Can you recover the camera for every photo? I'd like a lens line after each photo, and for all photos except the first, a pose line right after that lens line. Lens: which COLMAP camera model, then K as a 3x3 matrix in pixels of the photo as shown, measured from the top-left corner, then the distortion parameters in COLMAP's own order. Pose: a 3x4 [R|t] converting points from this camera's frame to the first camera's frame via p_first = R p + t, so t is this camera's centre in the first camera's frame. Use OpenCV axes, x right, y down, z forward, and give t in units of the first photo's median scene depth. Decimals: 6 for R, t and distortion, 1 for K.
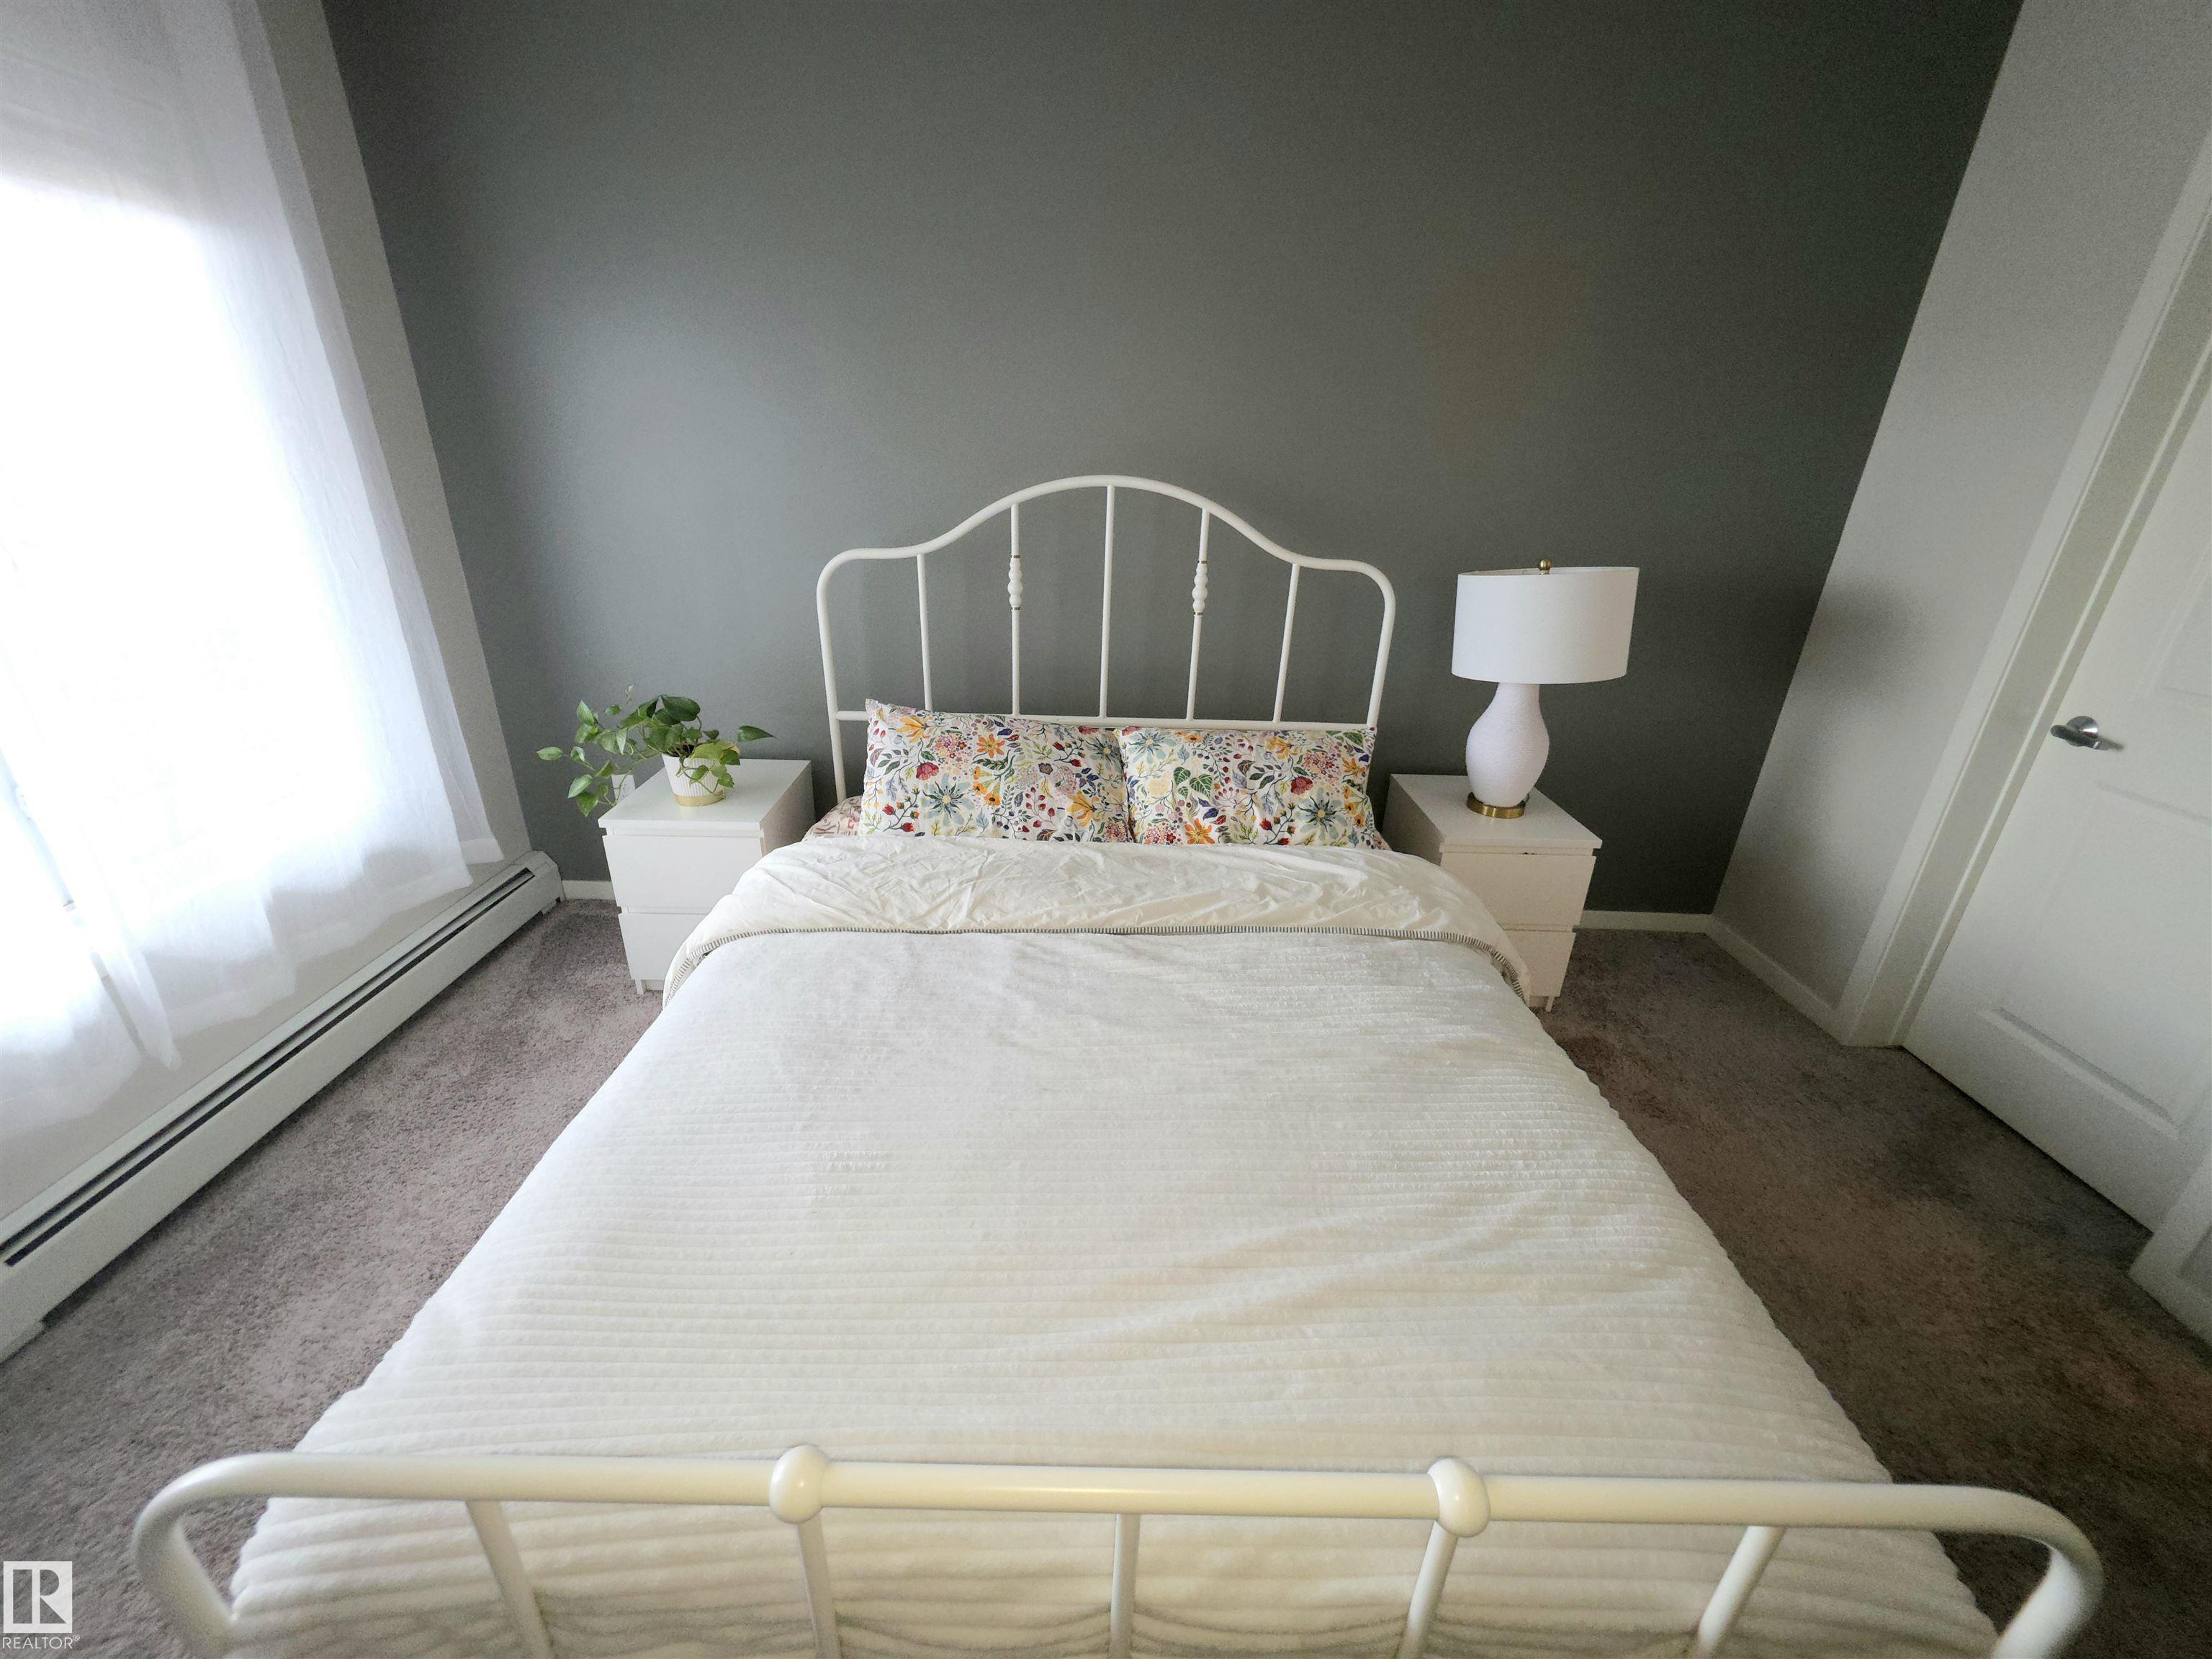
lens RADIAL K [[893.5, 0, 1100.3], [0, 893.5, 827.6], [0, 0, 1]] dist [0.002227, 0.000160]
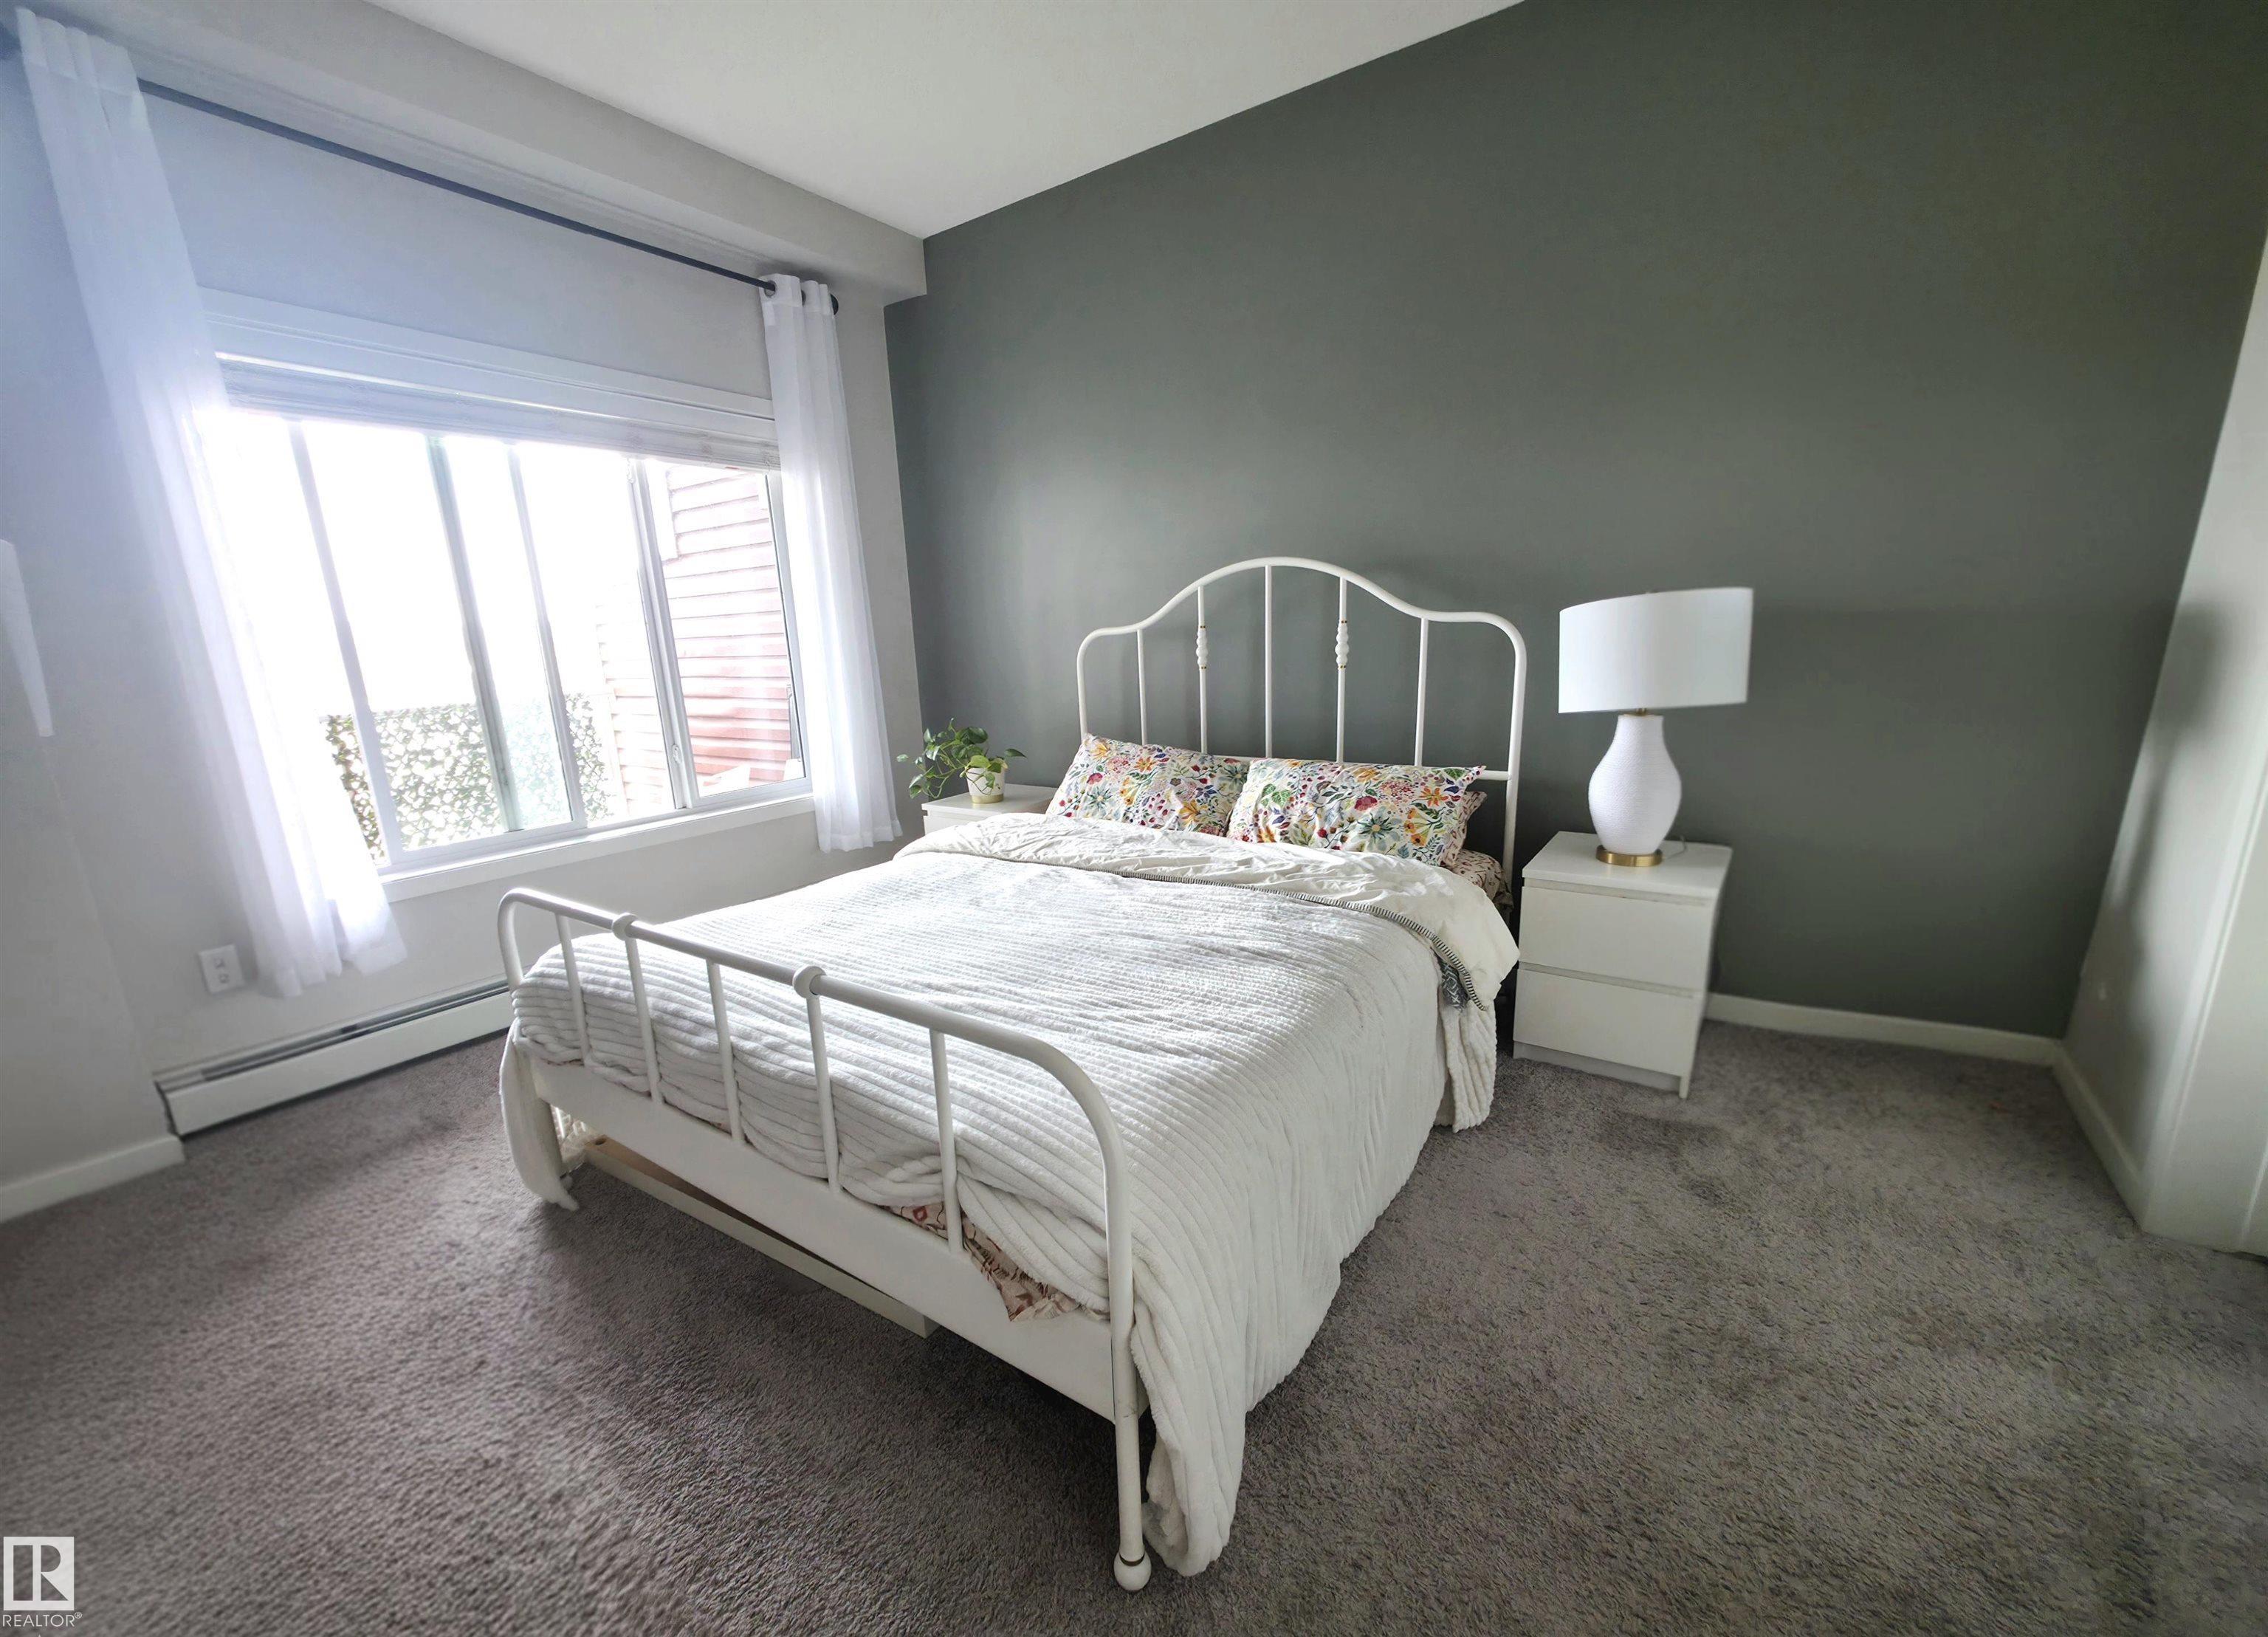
lens RADIAL K [[917.3, 0, 1126.7], [0, 917.3, 852.0], [0, 0, 1]] dist [0.013593, -0.000025]
pose [[0.818820, 0.078101, -0.568713, 0.633834], [-0.168138, 0.979883, -0.107514, 0.183722], [0.548875, 0.183657, 0.815479, -0.076682]]
